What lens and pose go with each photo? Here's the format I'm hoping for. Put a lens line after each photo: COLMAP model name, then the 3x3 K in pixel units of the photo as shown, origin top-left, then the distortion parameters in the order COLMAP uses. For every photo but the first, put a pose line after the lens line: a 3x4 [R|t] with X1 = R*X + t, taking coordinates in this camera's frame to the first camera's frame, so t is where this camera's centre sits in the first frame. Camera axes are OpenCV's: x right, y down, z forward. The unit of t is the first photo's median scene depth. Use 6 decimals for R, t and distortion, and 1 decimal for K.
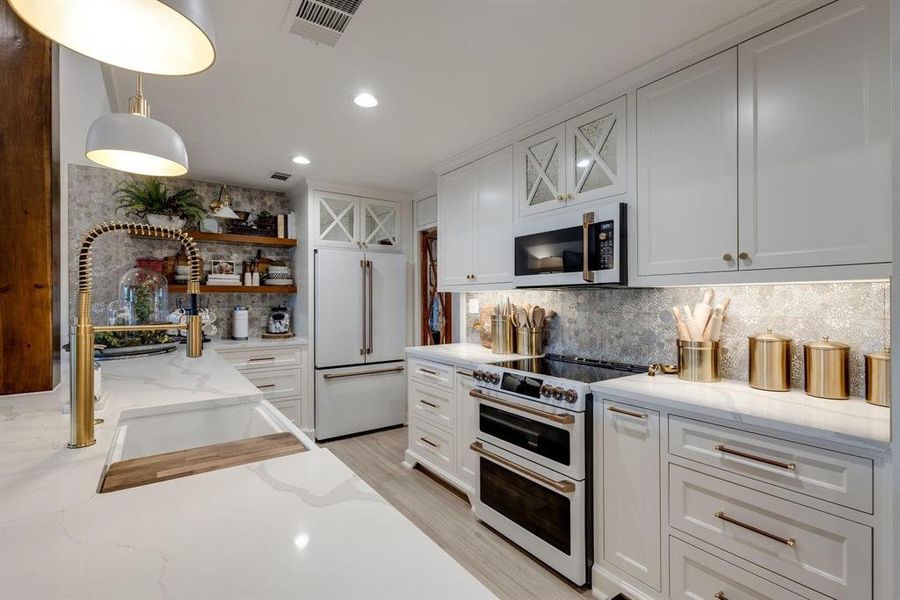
lens RADIAL K [[419.3, 0, 450.0], [0, 419.3, 300.0], [0, 0, 1]] dist [0.001940, 0.000291]
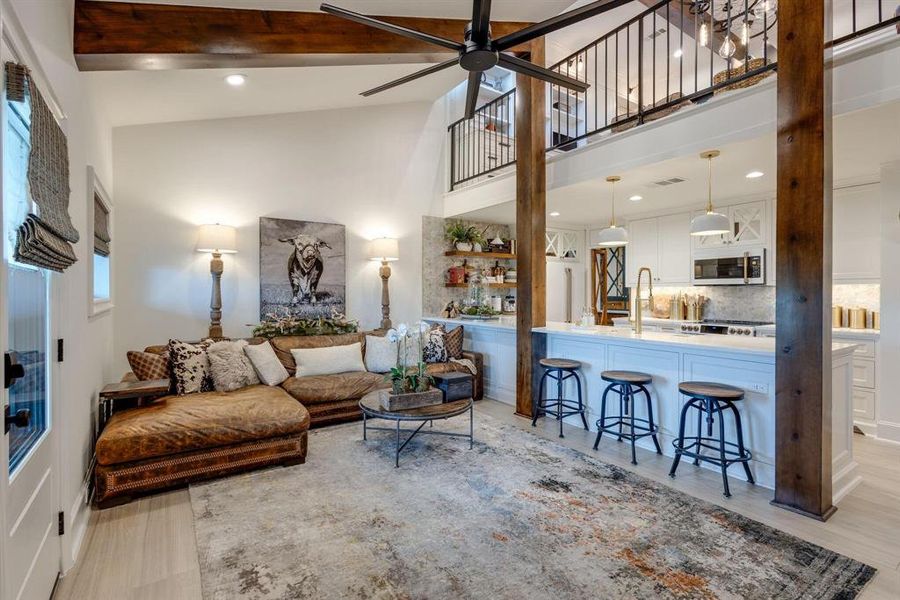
lens RADIAL K [[416.4, 0, 448.5], [0, 416.4, 295.4], [0, 0, 1]] dist [0.000104, -0.000410]
pose [[0.999910, 0.001432, -0.013324, -1.021122], [-0.001364, 0.999986, 0.005109, 0.010180], [0.013331, -0.005090, 0.999898, -1.027200]]
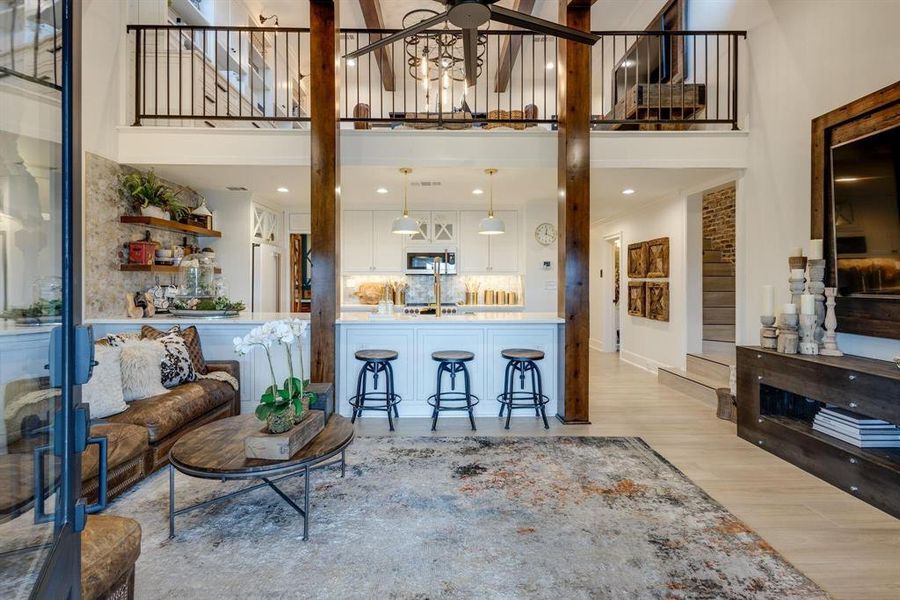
lens RADIAL K [[419.4, 0, 449.1], [0, 419.4, 283.1], [0, 0, 1]] dist [0.001847, 0.000190]
pose [[0.556475, 0.001250, 0.830864, -1.702015], [-0.000801, 0.999999, -0.000968, 0.021508], [-0.830864, -0.000126, 0.556475, -0.505423]]
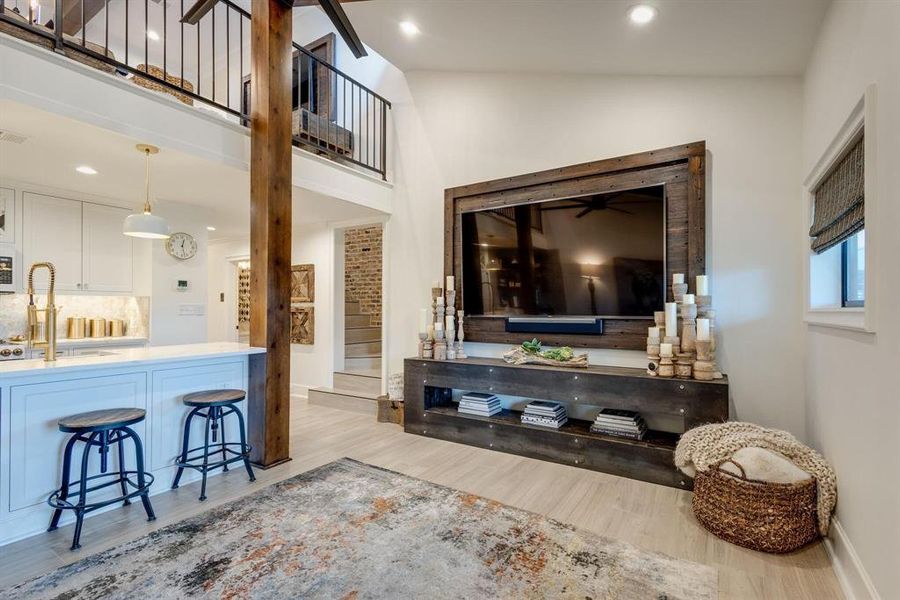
lens RADIAL K [[413.1, 0, 451.5], [0, 413.1, 307.3], [0, 0, 1]] dist [0.001340, -0.000250]
pose [[-0.391019, 0.005893, 0.920364, -1.632231], [-0.001117, 0.999976, -0.006878, 0.030695], [-0.920382, -0.003717, -0.391003, -0.053123]]
